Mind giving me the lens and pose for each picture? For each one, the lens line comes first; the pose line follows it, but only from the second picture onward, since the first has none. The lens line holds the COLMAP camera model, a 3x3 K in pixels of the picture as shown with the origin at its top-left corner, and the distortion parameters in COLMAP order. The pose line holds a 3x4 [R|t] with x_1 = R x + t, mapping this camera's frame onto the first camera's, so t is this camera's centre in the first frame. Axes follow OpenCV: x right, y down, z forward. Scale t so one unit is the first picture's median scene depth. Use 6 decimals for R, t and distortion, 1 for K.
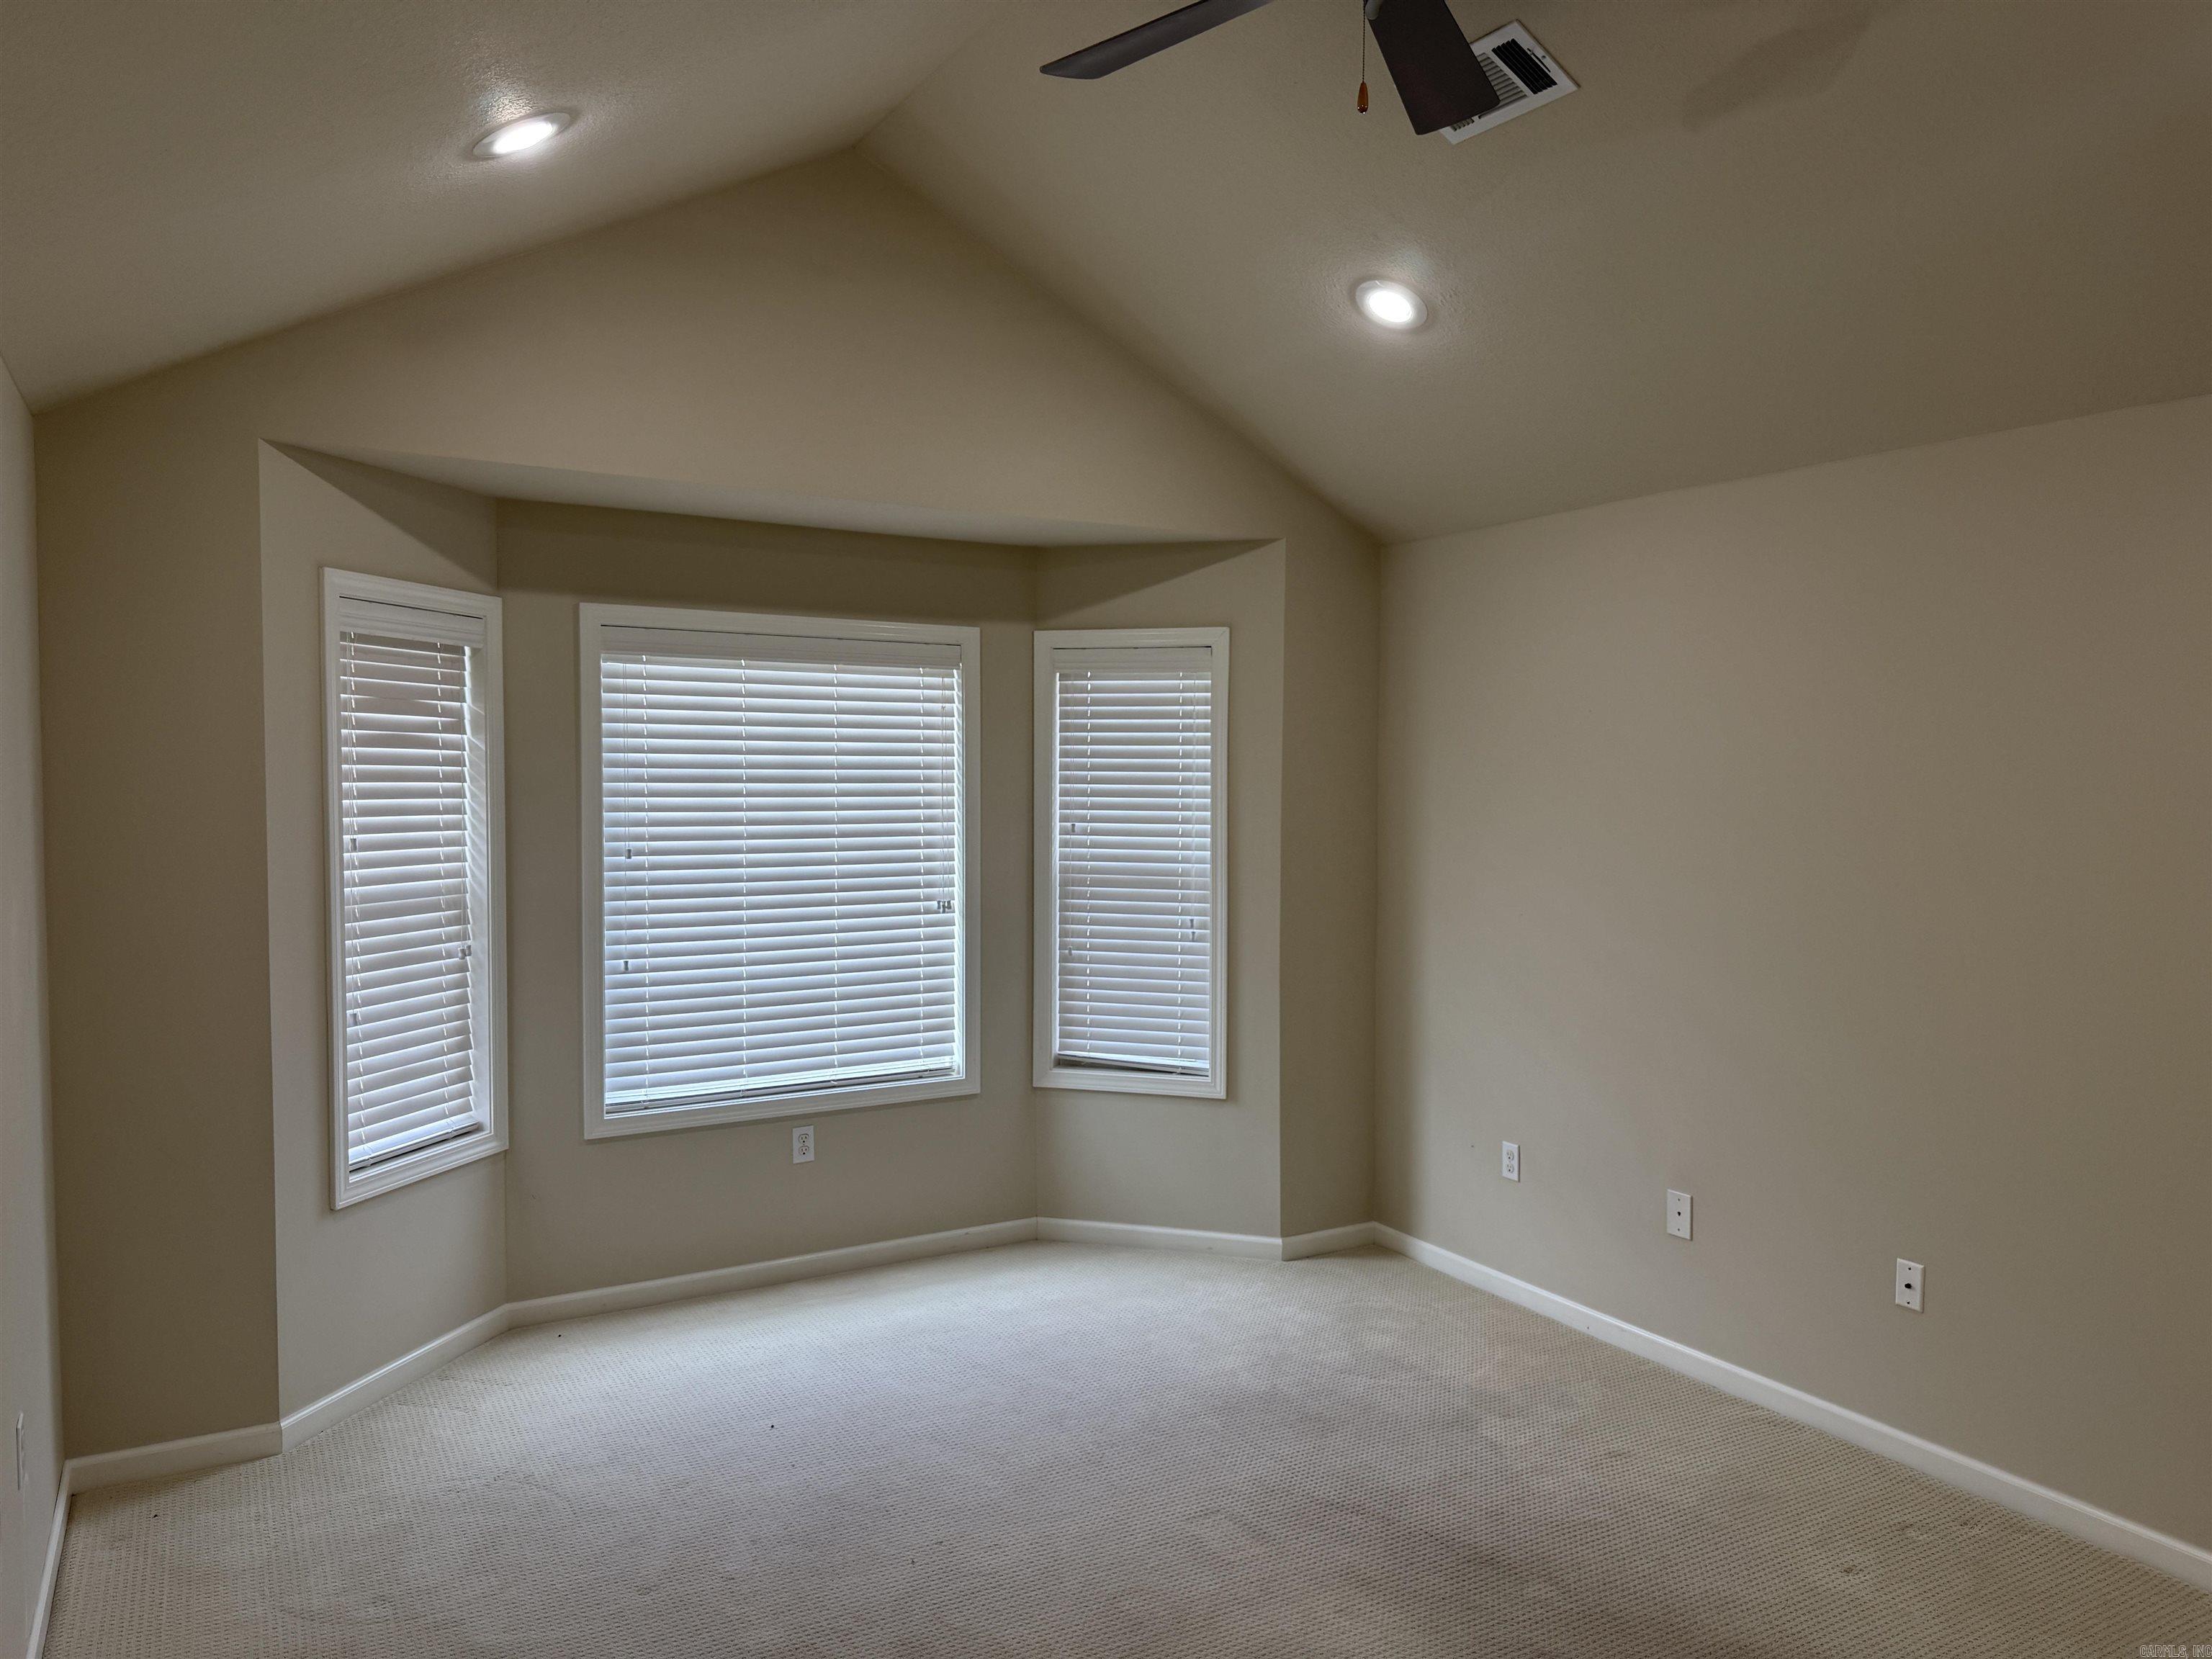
lens RADIAL K [[1566.1, 0, 1092.0], [0, 1566.1, 840.5], [0, 0, 1]] dist [0.143208, -0.258943]
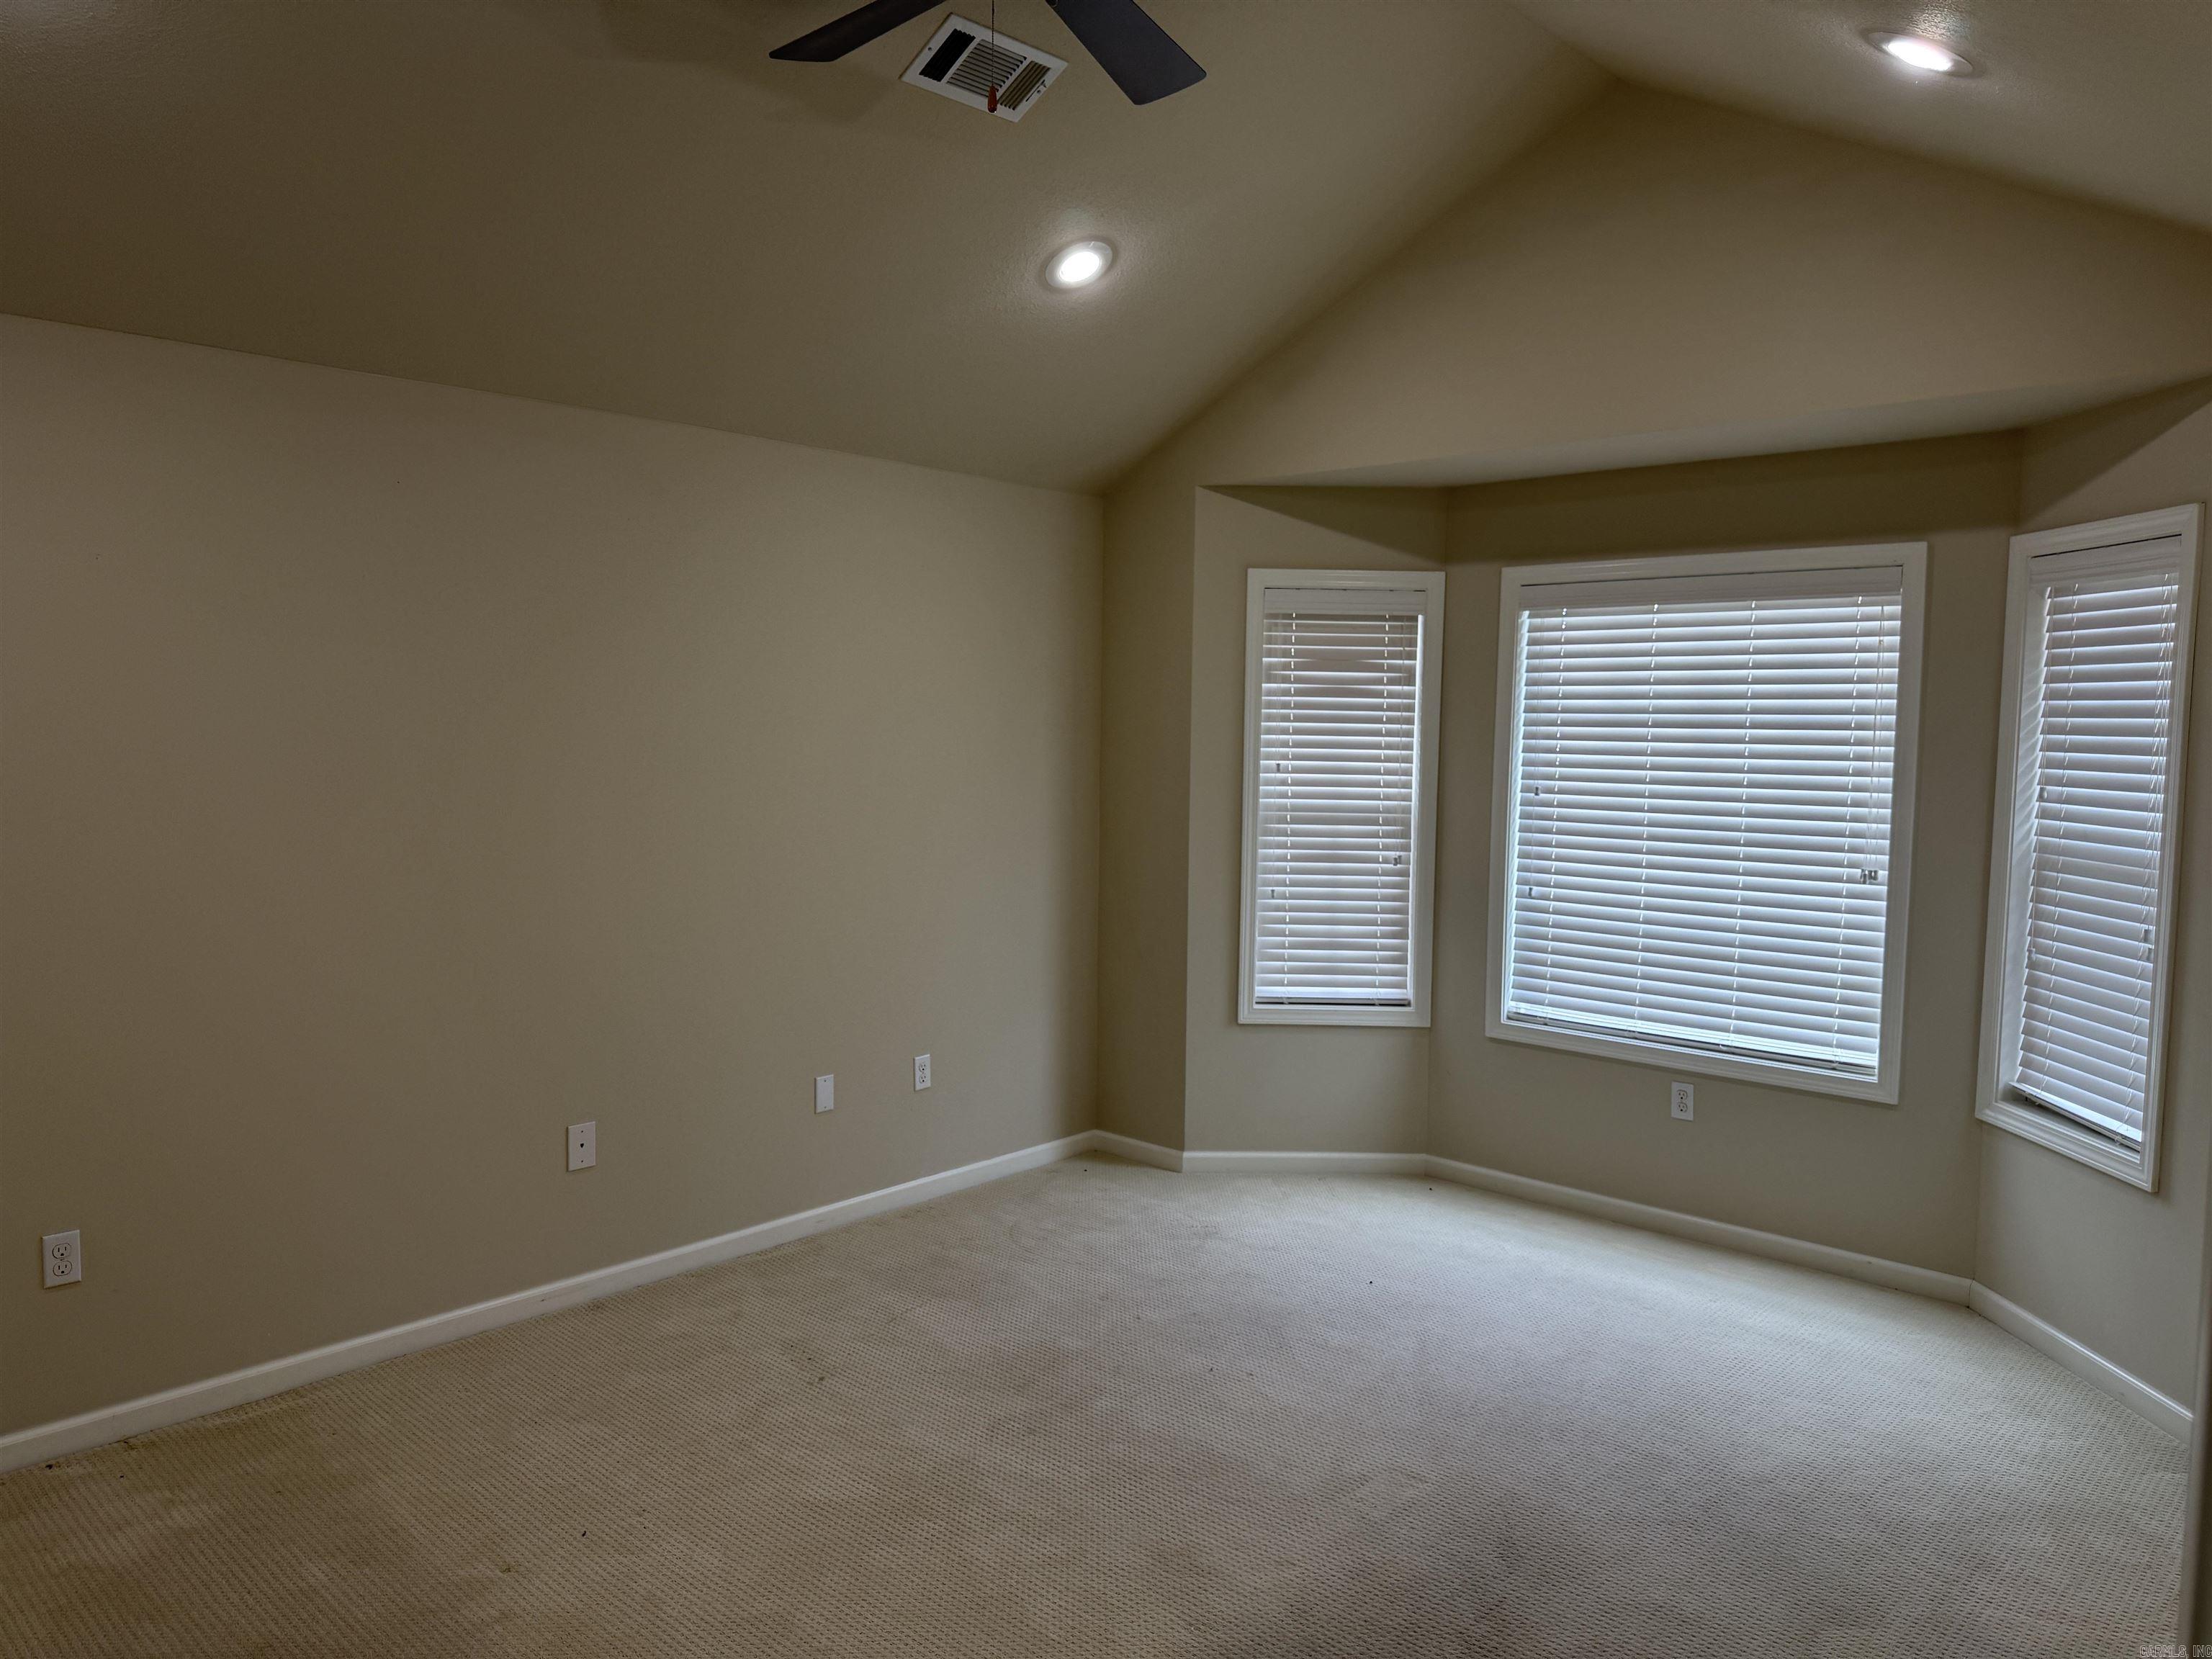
lens RADIAL K [[1584.3, 0, 1101.3], [0, 1584.3, 835.1], [0, 0, 1]] dist [0.056487, -0.083673]
pose [[0.273049, 0.073249, -0.959207, 0.709739], [-0.051381, 0.996784, 0.061492, -0.013922], [0.960627, 0.032495, 0.275935, 0.414225]]
